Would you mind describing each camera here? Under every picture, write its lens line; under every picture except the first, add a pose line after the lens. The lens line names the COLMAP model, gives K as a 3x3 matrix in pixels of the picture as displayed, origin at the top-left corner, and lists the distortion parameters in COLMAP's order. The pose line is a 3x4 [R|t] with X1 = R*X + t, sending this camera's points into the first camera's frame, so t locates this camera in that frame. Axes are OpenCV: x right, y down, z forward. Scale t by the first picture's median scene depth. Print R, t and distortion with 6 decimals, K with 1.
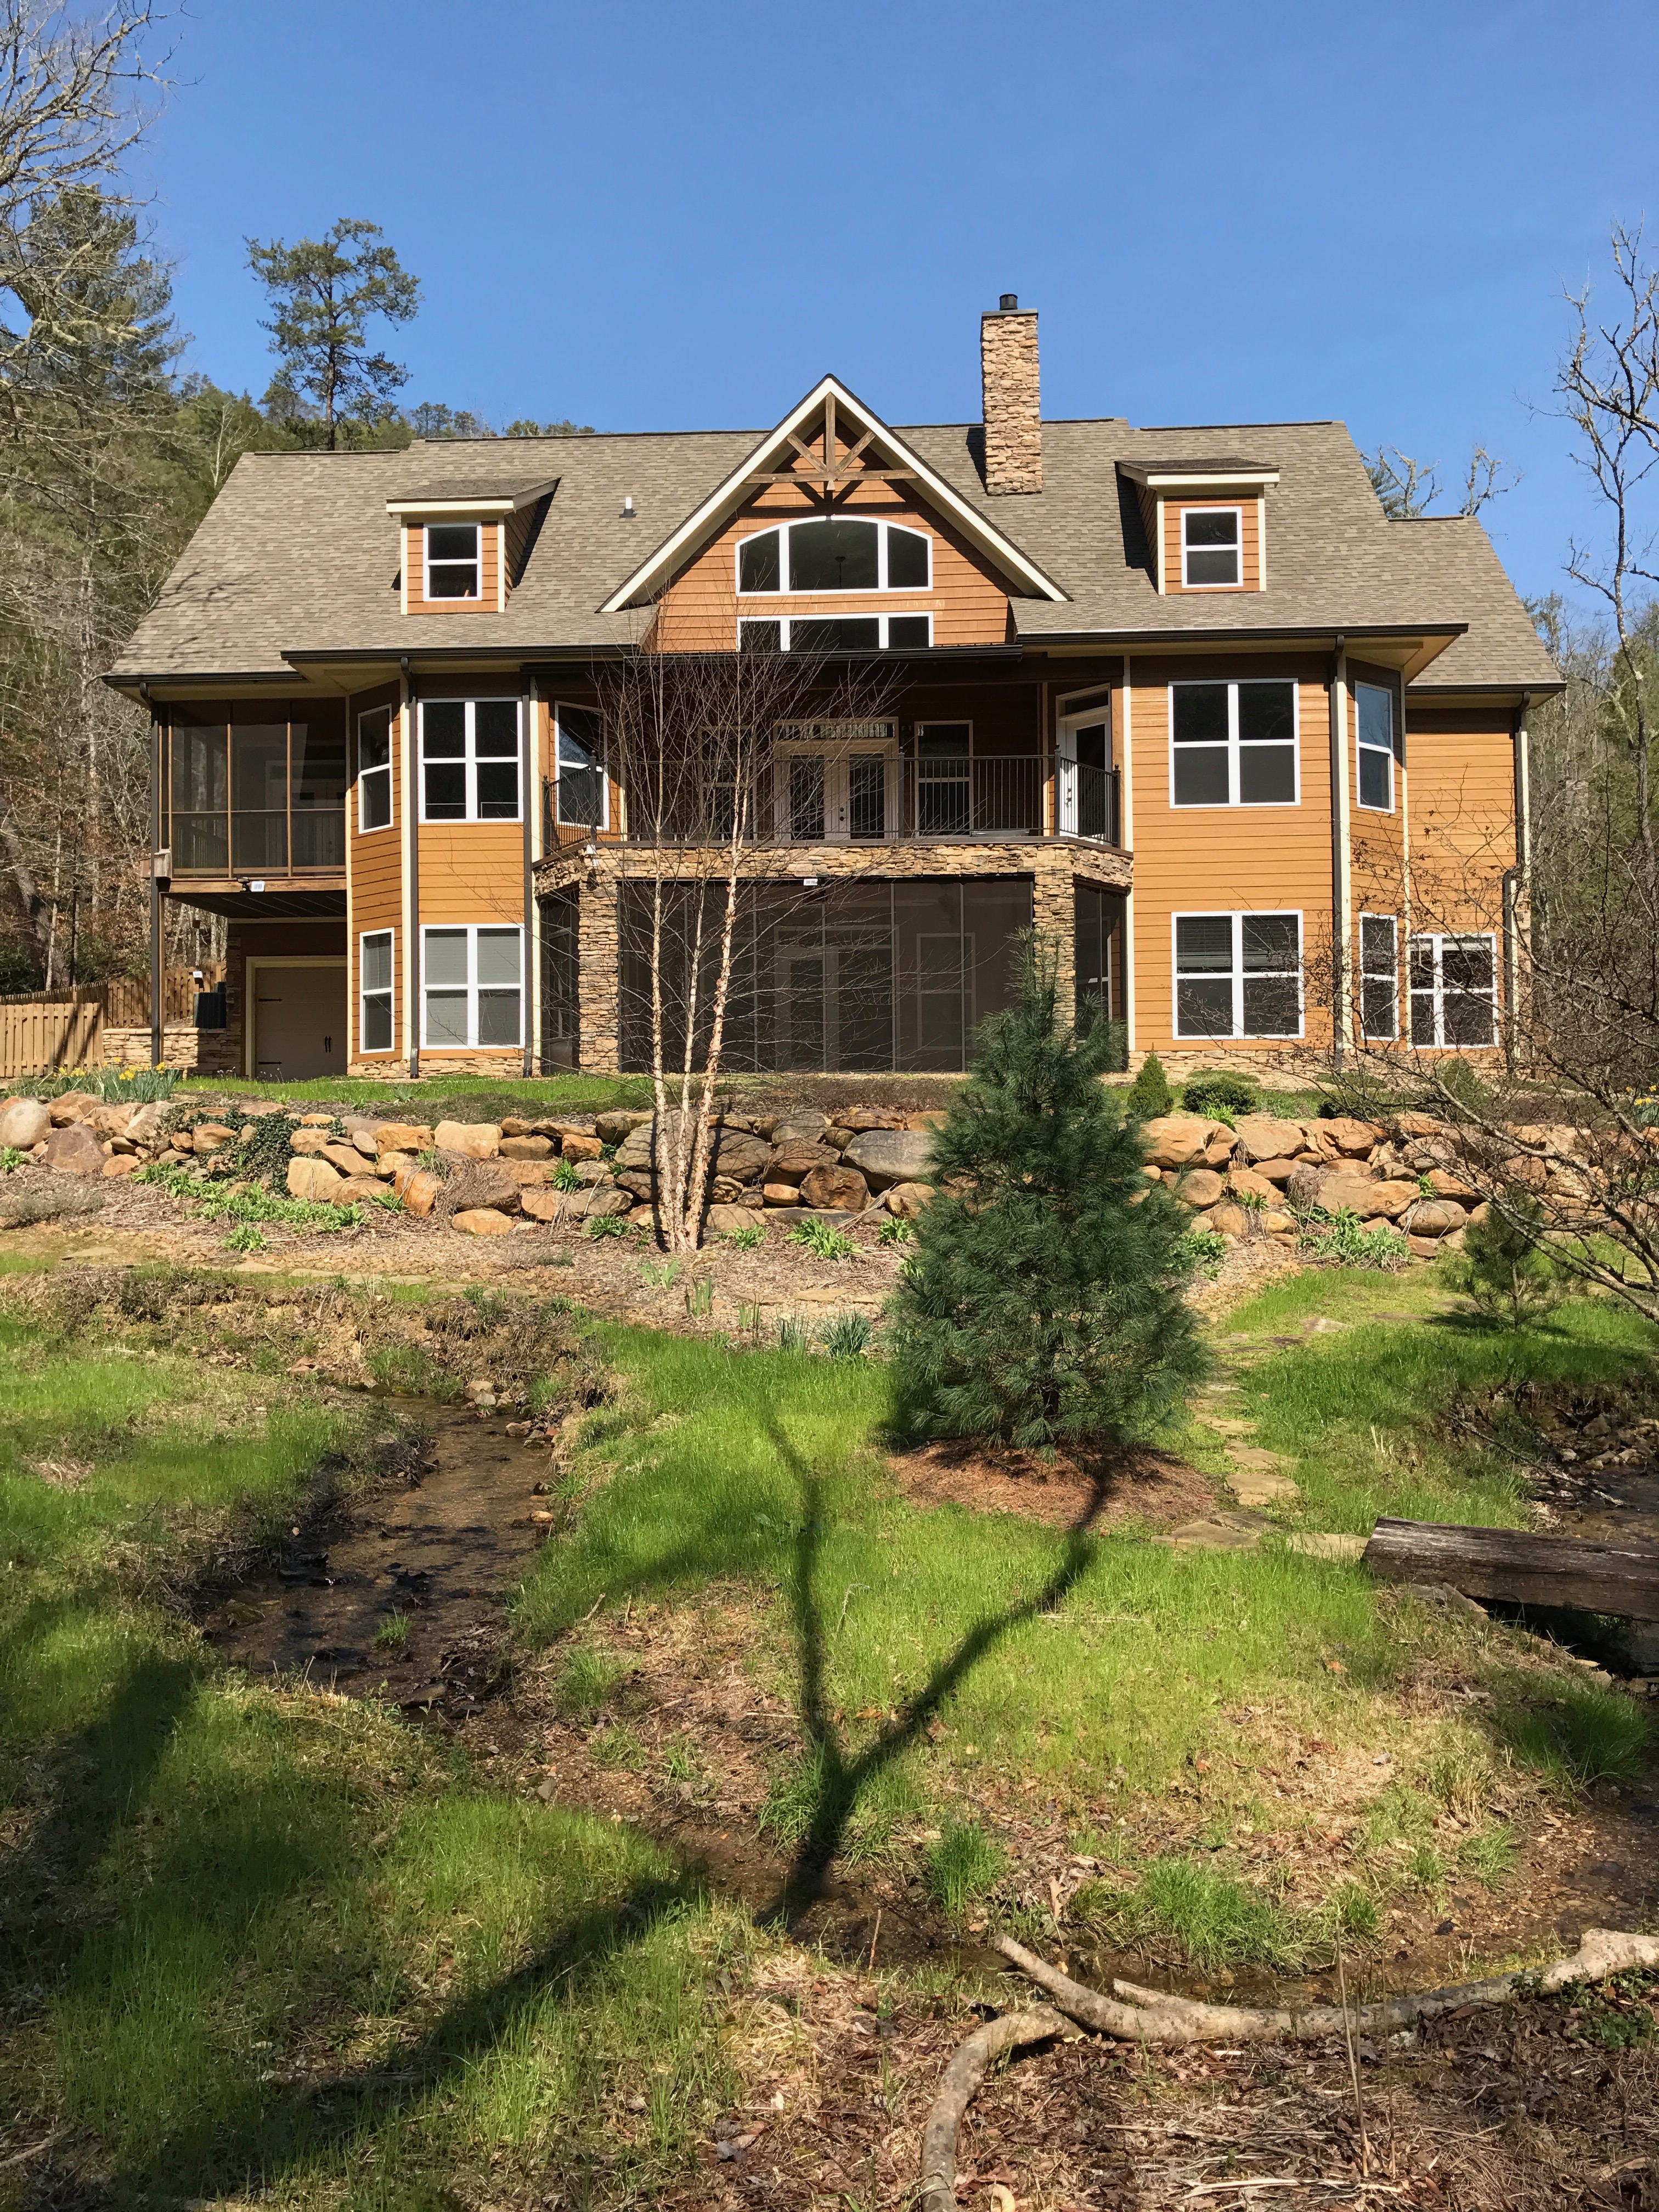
lens RADIAL K [[1789.1, 0, 823.9], [0, 1789.1, 1073.5], [0, 0, 1]] dist [0.191045, -0.531771]
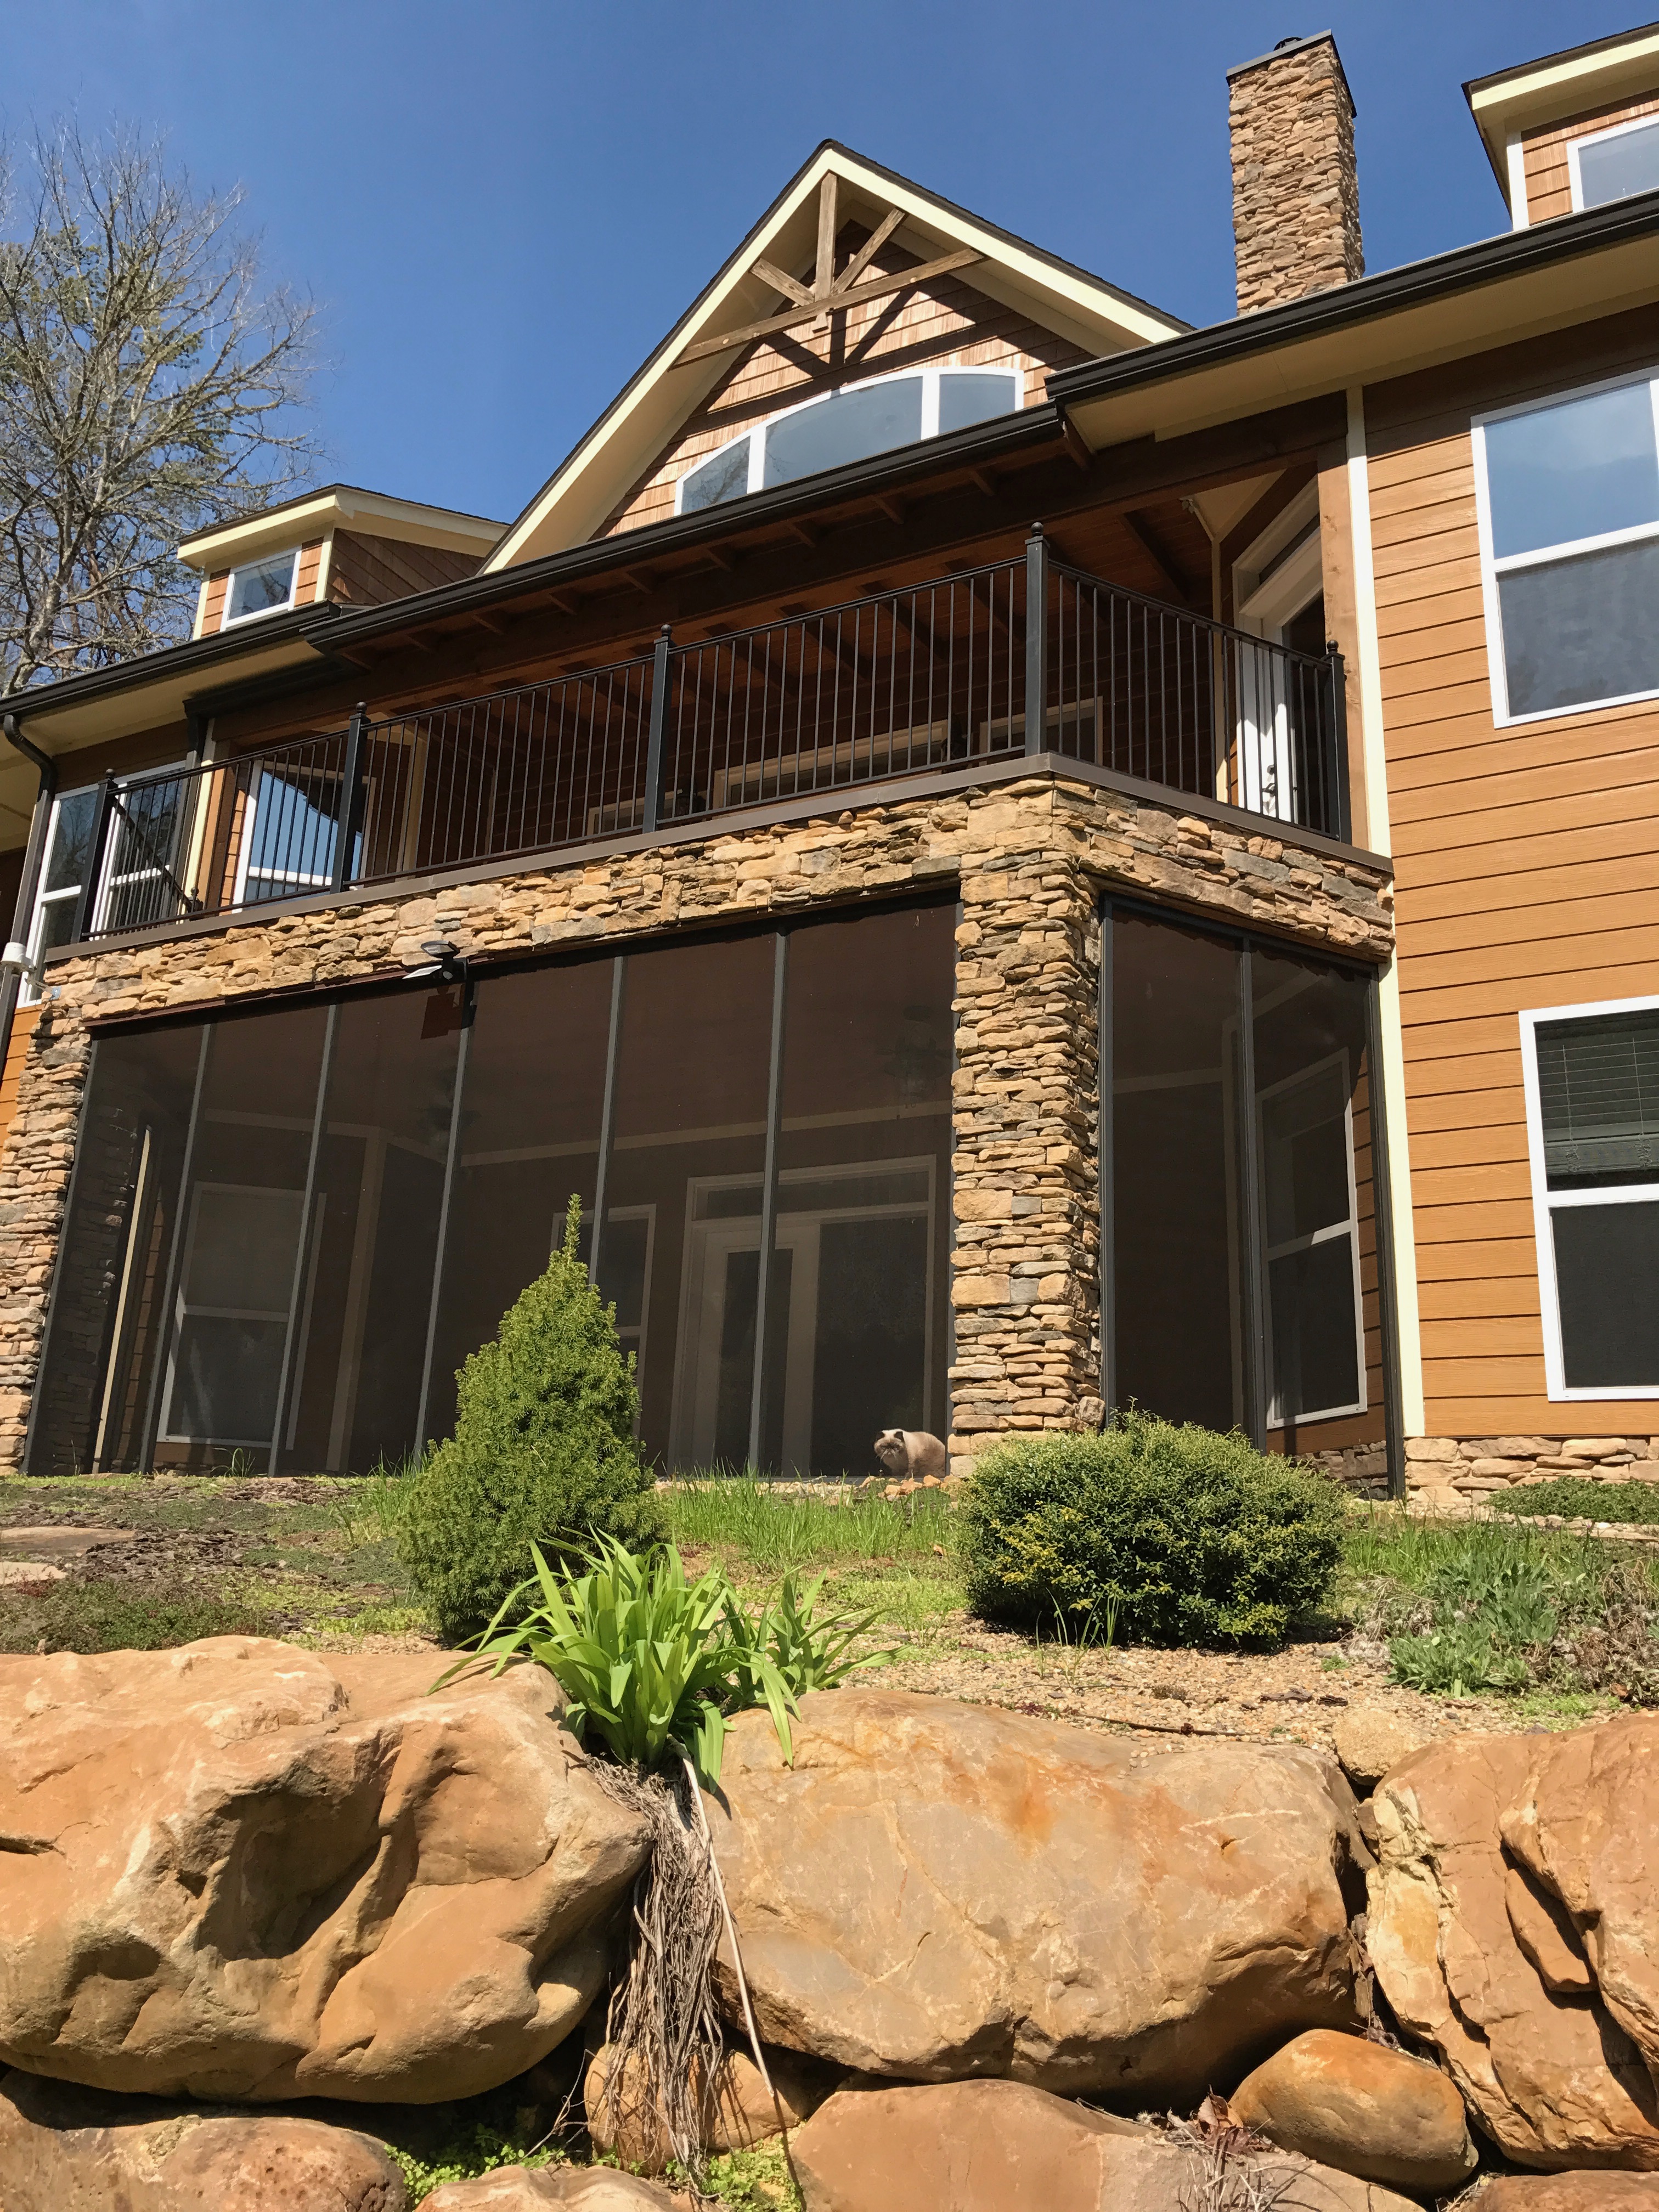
lens RADIAL K [[1803.7, 0, 828.7], [0, 1803.7, 1079.2], [0, 0, 1]] dist [0.029119, 0.002724]
pose [[0.899167, -0.086043, -0.429062, 0.232967], [-0.031562, 0.965174, -0.259697, 0.013537], [0.436465, 0.247053, 0.865138, 0.698090]]
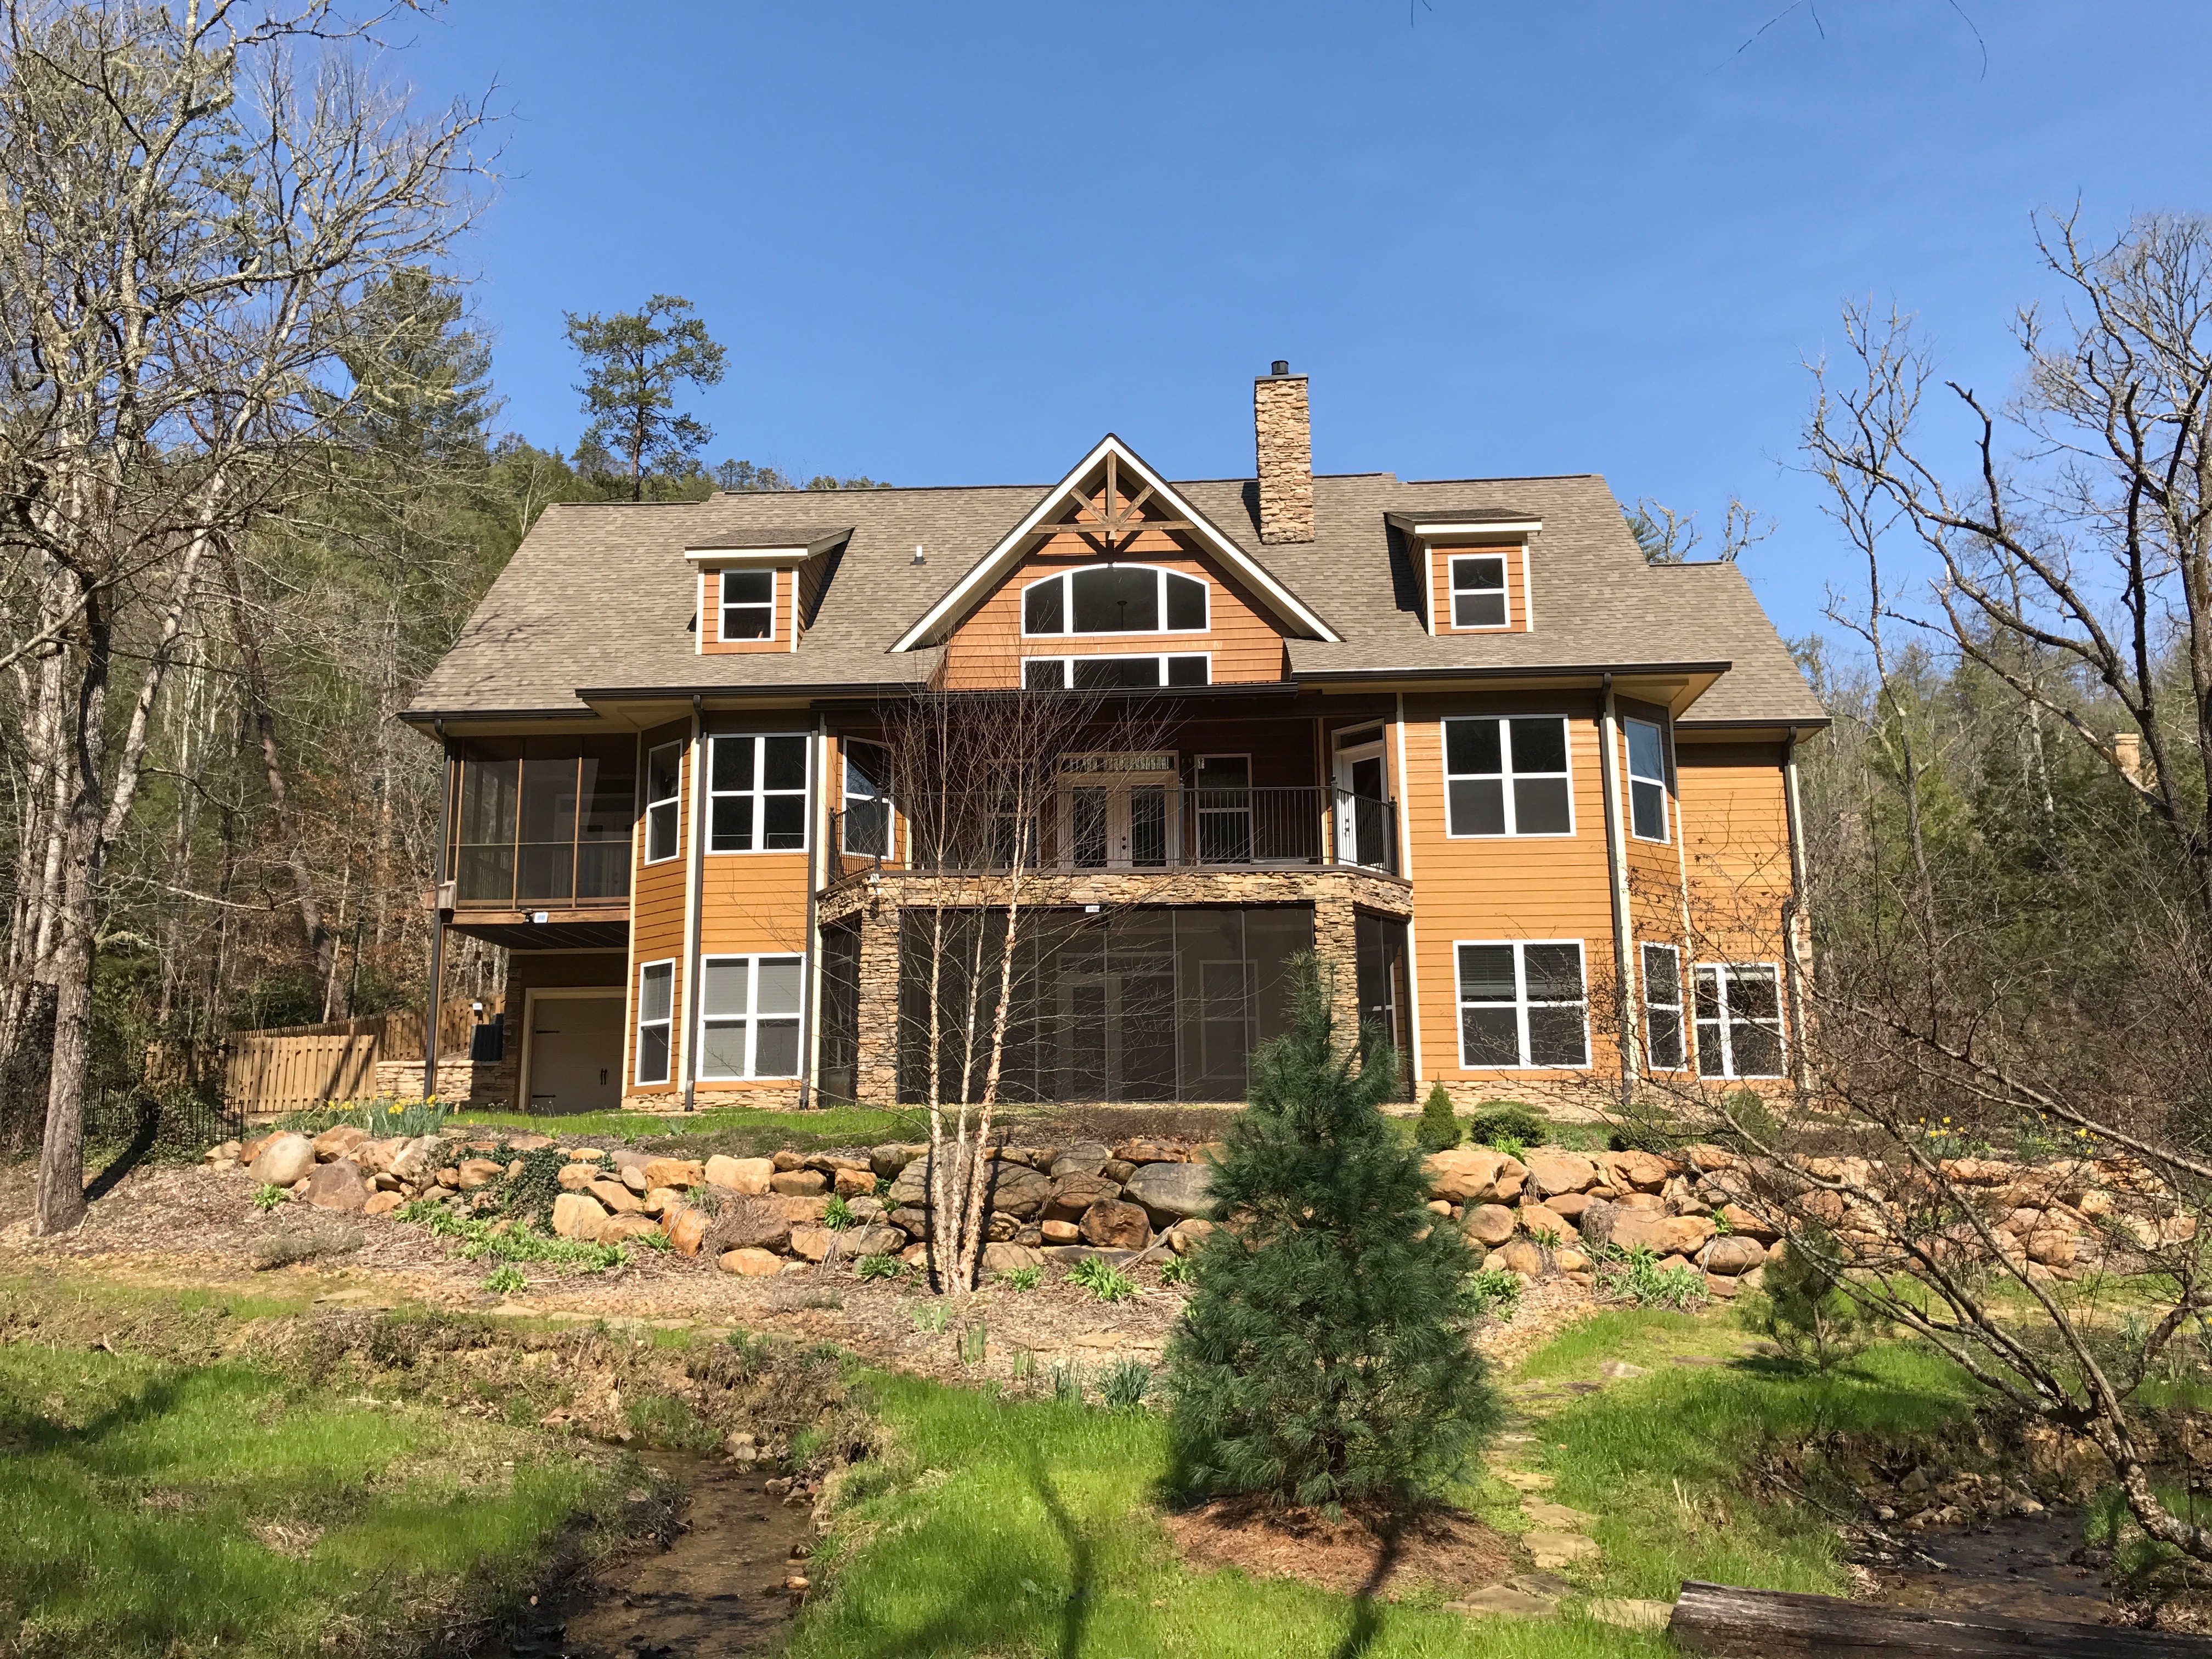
lens RADIAL K [[1916.4, 0, 1106.0], [0, 1916.4, 829.5], [0, 0, 1]] dist [0.220558, -0.898467]
pose [[0.999963, -0.000718, 0.008616, -0.008681], [0.001954, 0.989522, -0.144370, 0.003855], [-0.008422, 0.144382, 0.989486, -0.067187]]
